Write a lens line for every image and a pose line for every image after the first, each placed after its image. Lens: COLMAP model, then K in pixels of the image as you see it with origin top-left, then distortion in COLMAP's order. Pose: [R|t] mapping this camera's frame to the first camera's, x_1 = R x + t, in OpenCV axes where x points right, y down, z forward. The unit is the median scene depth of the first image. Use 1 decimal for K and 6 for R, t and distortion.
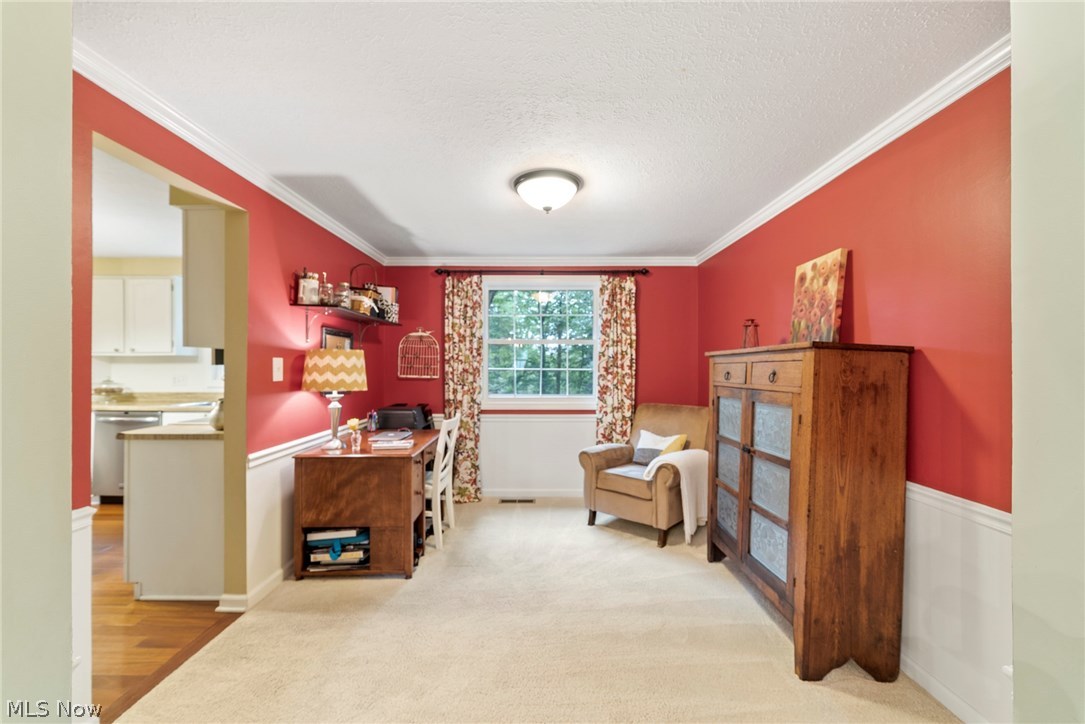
lens RADIAL K [[432.8, 0, 542.5], [0, 432.8, 362.0], [0, 0, 1]] dist [0.001227, 0.000049]
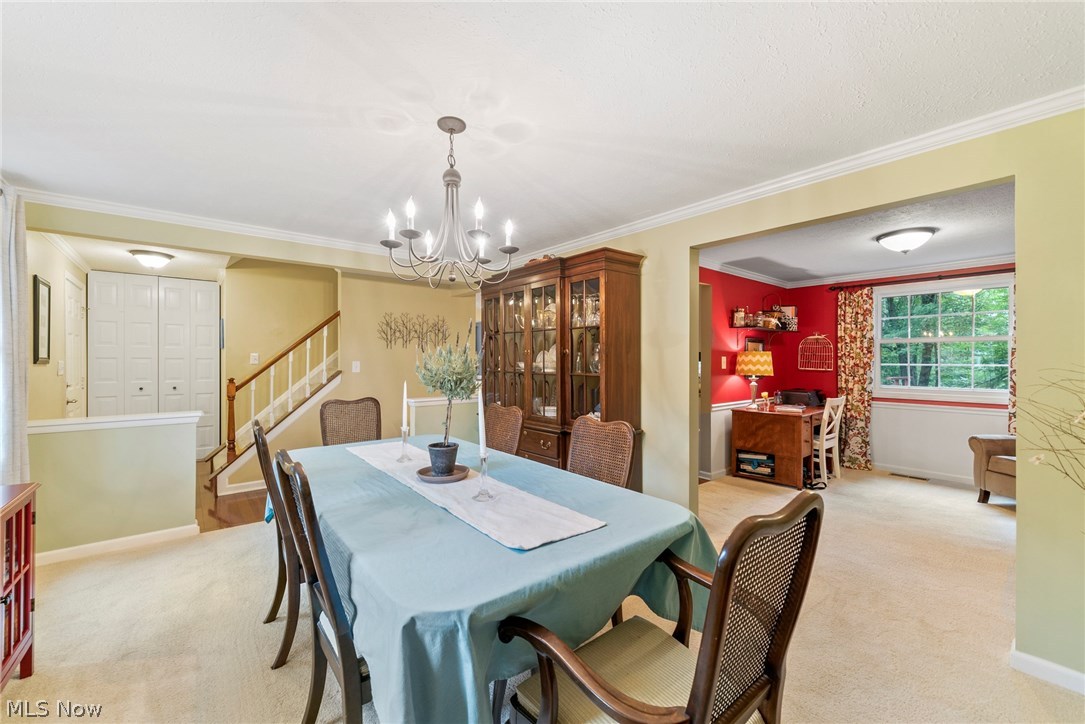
lens RADIAL K [[432.8, 0, 542.5], [0, 432.8, 362.0], [0, 0, 1]] dist [0.001227, 0.000049]
pose [[0.635085, 0.005161, -0.772425, 0.259813], [0.004008, 0.999942, 0.009977, -0.005973], [0.772432, -0.009432, 0.635028, -0.608790]]
